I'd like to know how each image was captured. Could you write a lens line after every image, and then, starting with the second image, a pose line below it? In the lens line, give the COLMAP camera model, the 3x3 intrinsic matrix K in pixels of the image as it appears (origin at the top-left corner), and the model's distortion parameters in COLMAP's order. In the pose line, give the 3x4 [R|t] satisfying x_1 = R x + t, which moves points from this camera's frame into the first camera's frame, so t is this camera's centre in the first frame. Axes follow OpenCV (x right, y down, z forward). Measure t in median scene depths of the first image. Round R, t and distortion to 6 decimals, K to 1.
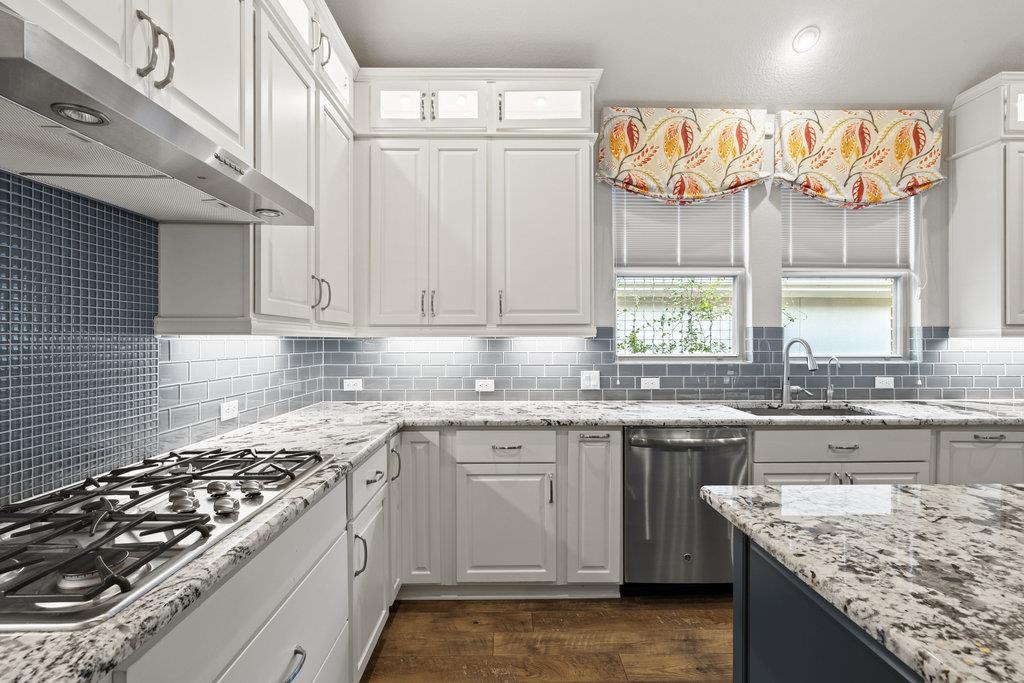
lens RADIAL K [[463.8, 0, 510.8], [0, 463.8, 341.0], [0, 0, 1]] dist [-0.008112, 0.003010]
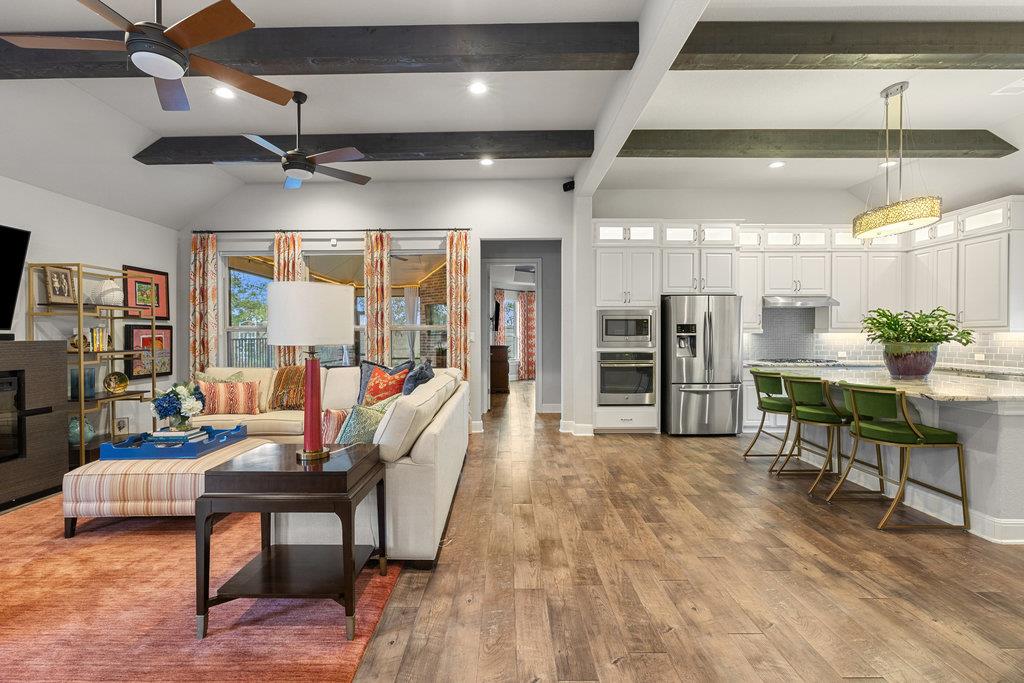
lens RADIAL K [[474.4, 0, 501.4], [0, 474.4, 340.2], [0, 0, 1]] dist [-0.008897, 0.002877]
pose [[-0.019325, 0.013009, -0.999729, 2.004704], [-0.001019, 0.999915, 0.013031, 0.000008], [0.999813, 0.001271, -0.019310, -0.998603]]
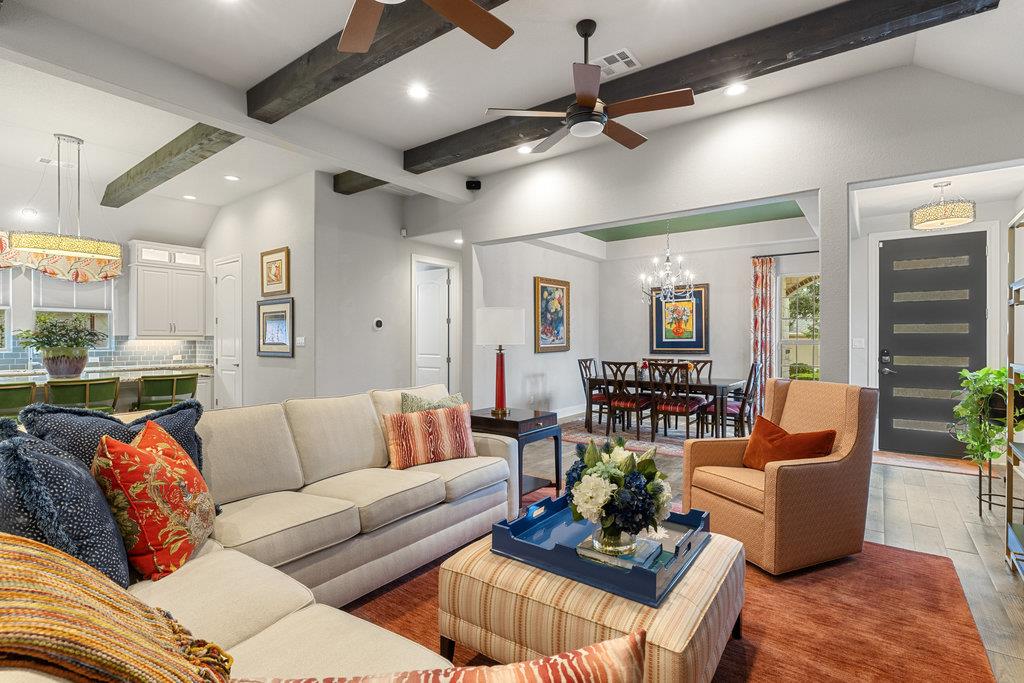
lens RADIAL K [[474.4, 0, 502.2], [0, 474.4, 341.3], [0, 0, 1]] dist [-0.008897, 0.002877]
pose [[0.610896, -0.001893, 0.791708, 0.191234], [0.003978, 0.999992, -0.000679, 0.008292], [-0.791700, 0.003564, 0.610899, -2.106656]]
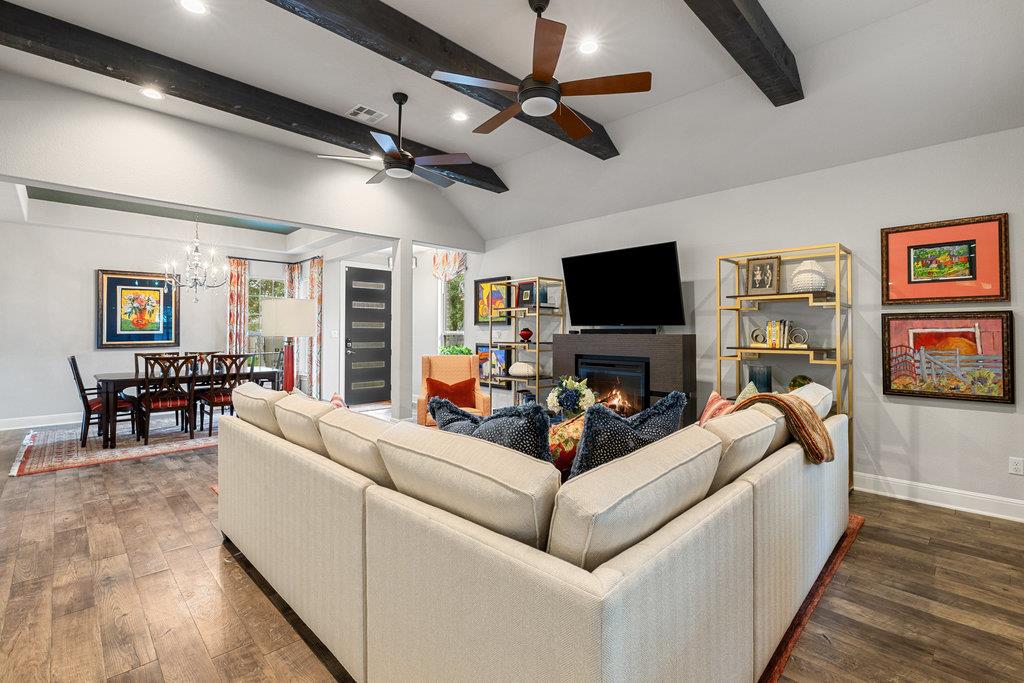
lens RADIAL K [[463.8, 0, 509.0], [0, 463.8, 322.0], [0, 0, 1]] dist [-0.008112, 0.003010]
pose [[-0.694208, 0.017165, 0.719569, -0.092165], [0.005132, 0.999808, -0.018898, 0.005243], [-0.719756, -0.009426, -0.694163, -0.893528]]
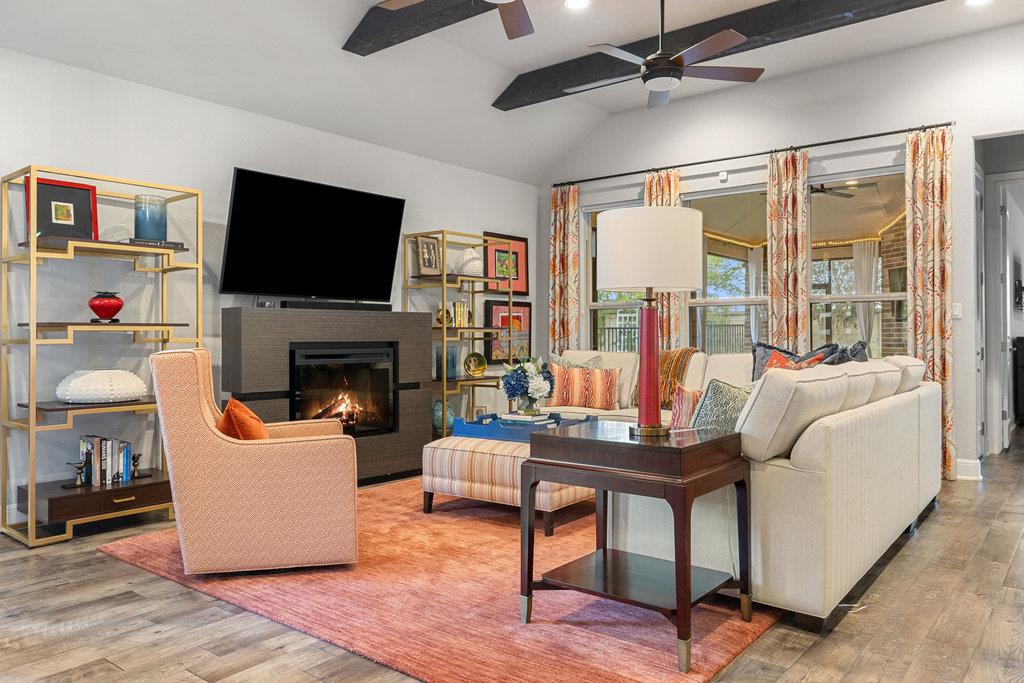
lens RADIAL K [[737.9, 0, 505.5], [0, 737.9, 327.4], [0, 0, 1]] dist [-0.003133, 0.002076]
pose [[-0.631778, -0.005783, -0.775128, 2.082889], [-0.002784, 0.999983, -0.005192, 0.072882], [0.775144, -0.001123, -0.631783, -0.867414]]
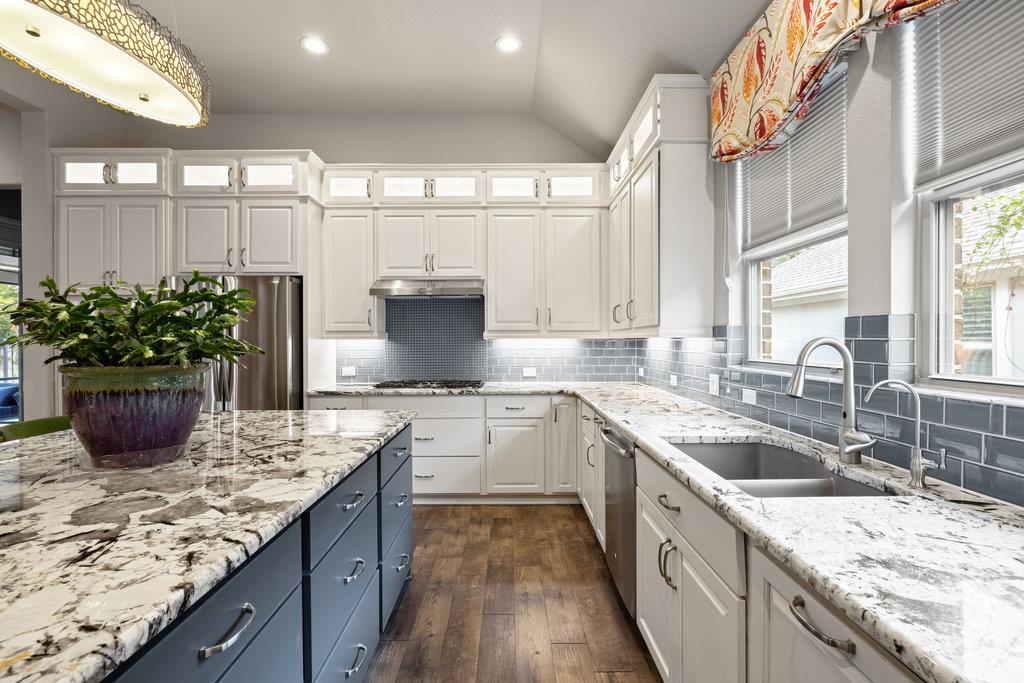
lens RADIAL K [[474.4, 0, 511.0], [0, 474.4, 340.8], [0, 0, 1]] dist [-0.008897, 0.002877]
pose [[-0.001324, 0.002267, -0.999997, 1.113873], [0.002263, 0.999995, 0.002264, -0.004066], [0.999997, -0.002260, -0.001329, 0.612602]]
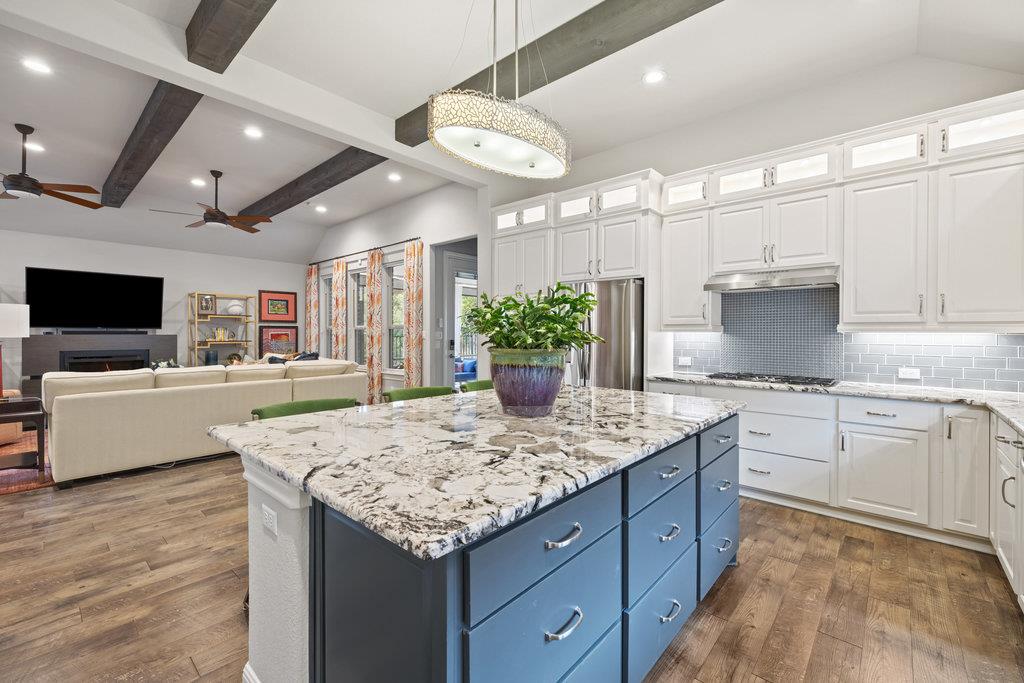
lens RADIAL K [[432.9, 0, 508.6], [0, 432.9, 333.6], [0, 0, 1]] dist [0.000042, 0.000141]
pose [[-0.674828, -0.000056, -0.737975, 1.136994], [-0.004623, 0.999981, 0.004152, -0.003847], [0.737960, 0.006213, -0.674816, 0.659663]]
